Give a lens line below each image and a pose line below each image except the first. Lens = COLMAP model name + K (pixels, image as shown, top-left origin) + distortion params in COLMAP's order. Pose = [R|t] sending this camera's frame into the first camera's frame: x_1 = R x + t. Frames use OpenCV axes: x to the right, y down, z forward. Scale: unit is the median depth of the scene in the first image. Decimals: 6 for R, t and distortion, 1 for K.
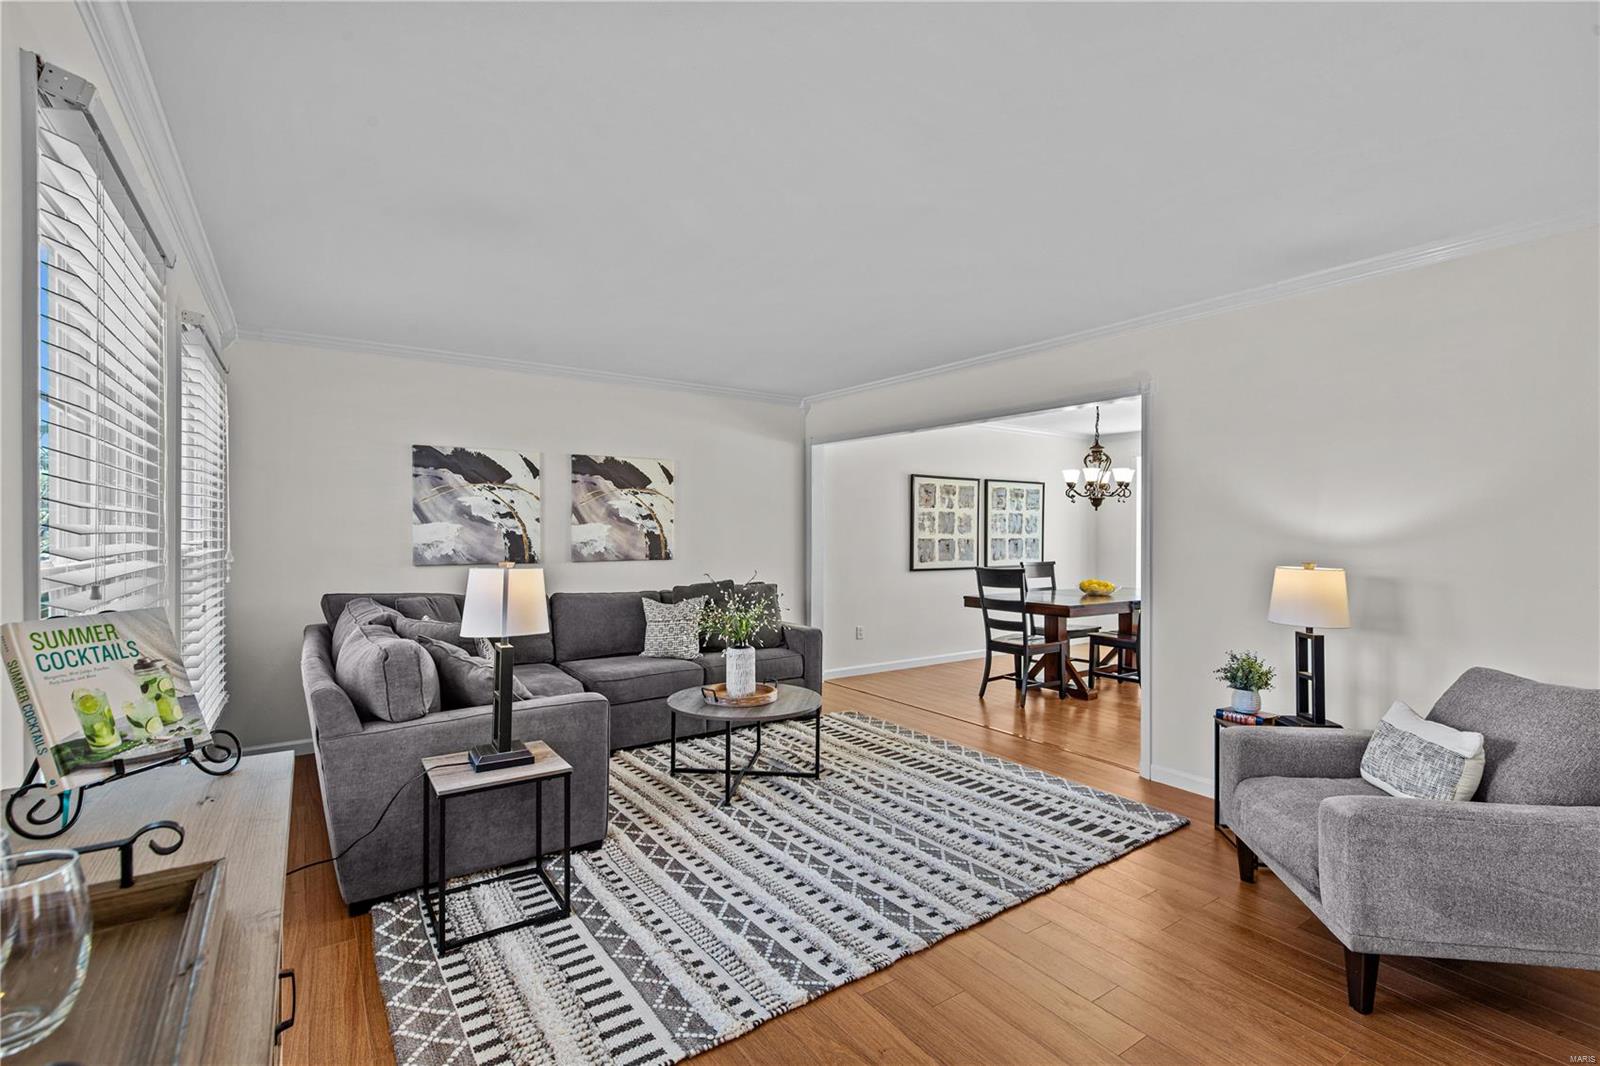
lens RADIAL K [[735.7, 0, 796.6], [0, 735.7, 530.8], [0, 0, 1]] dist [-0.008163, 0.002101]
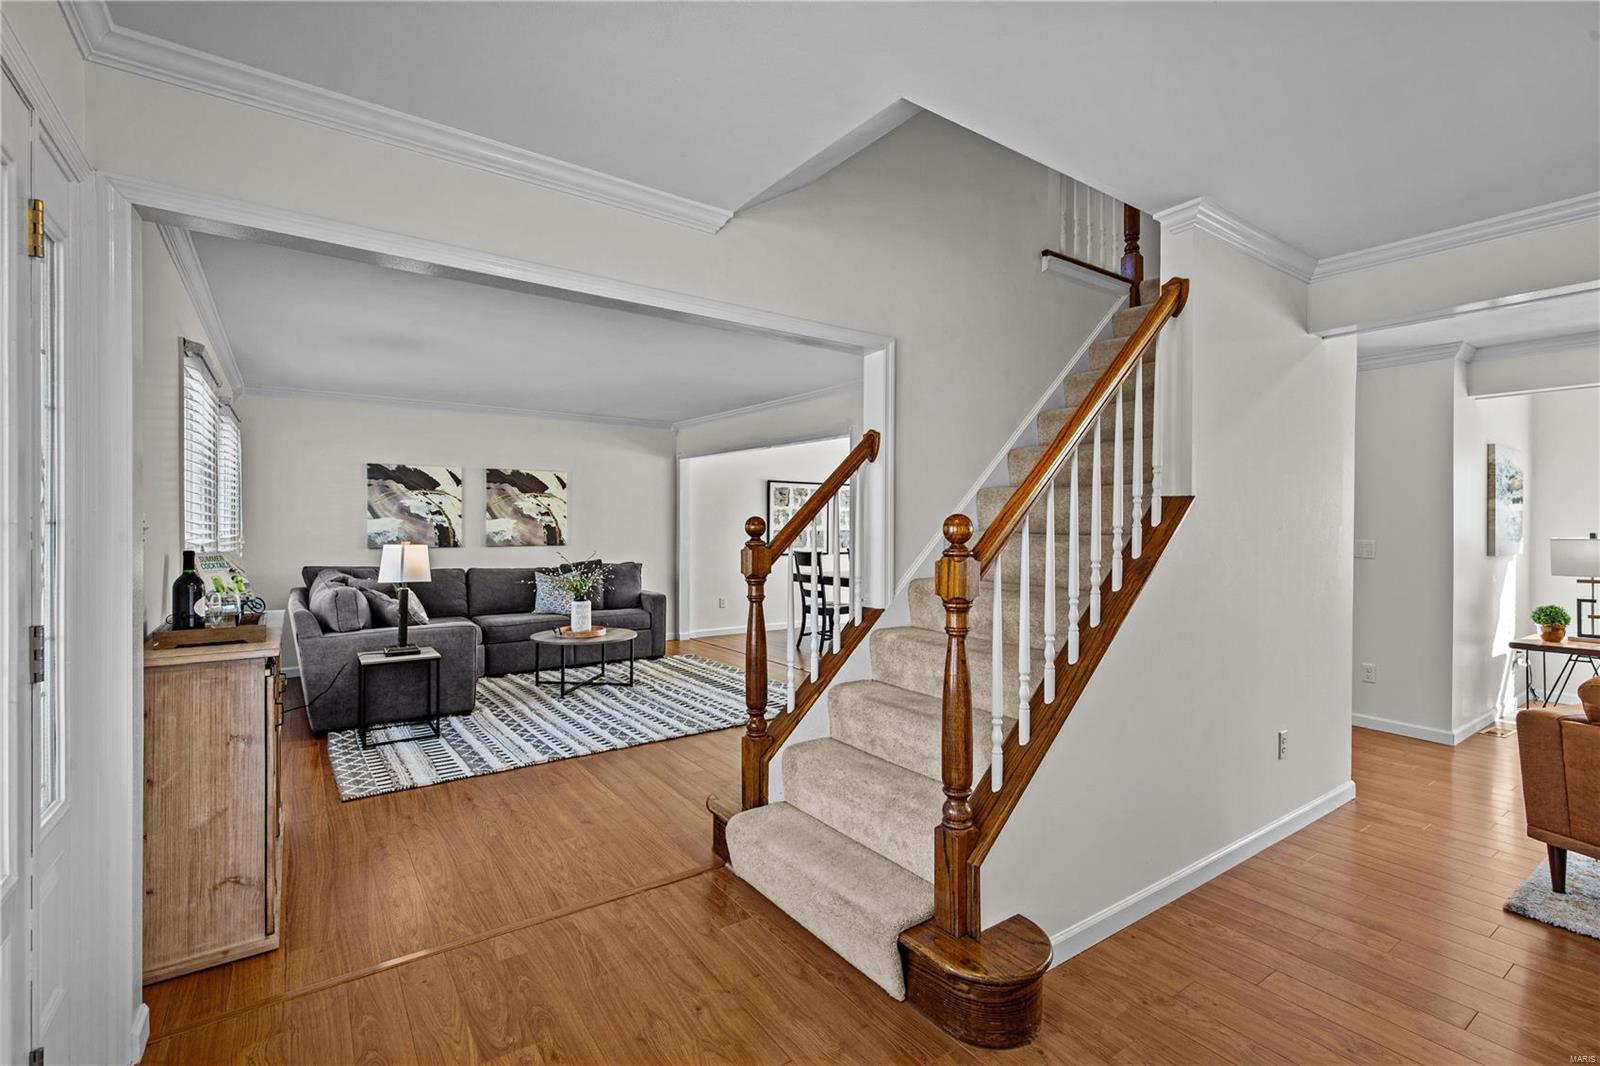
lens RADIAL K [[735.7, 0, 805.2], [0, 735.7, 527.1], [0, 0, 1]] dist [-0.008163, 0.002101]
pose [[0.999765, 0.000757, 0.021647, 0.360307], [-0.000825, 0.999995, 0.003106, 0.001262], [-0.021645, -0.003124, 0.999761, -0.536961]]
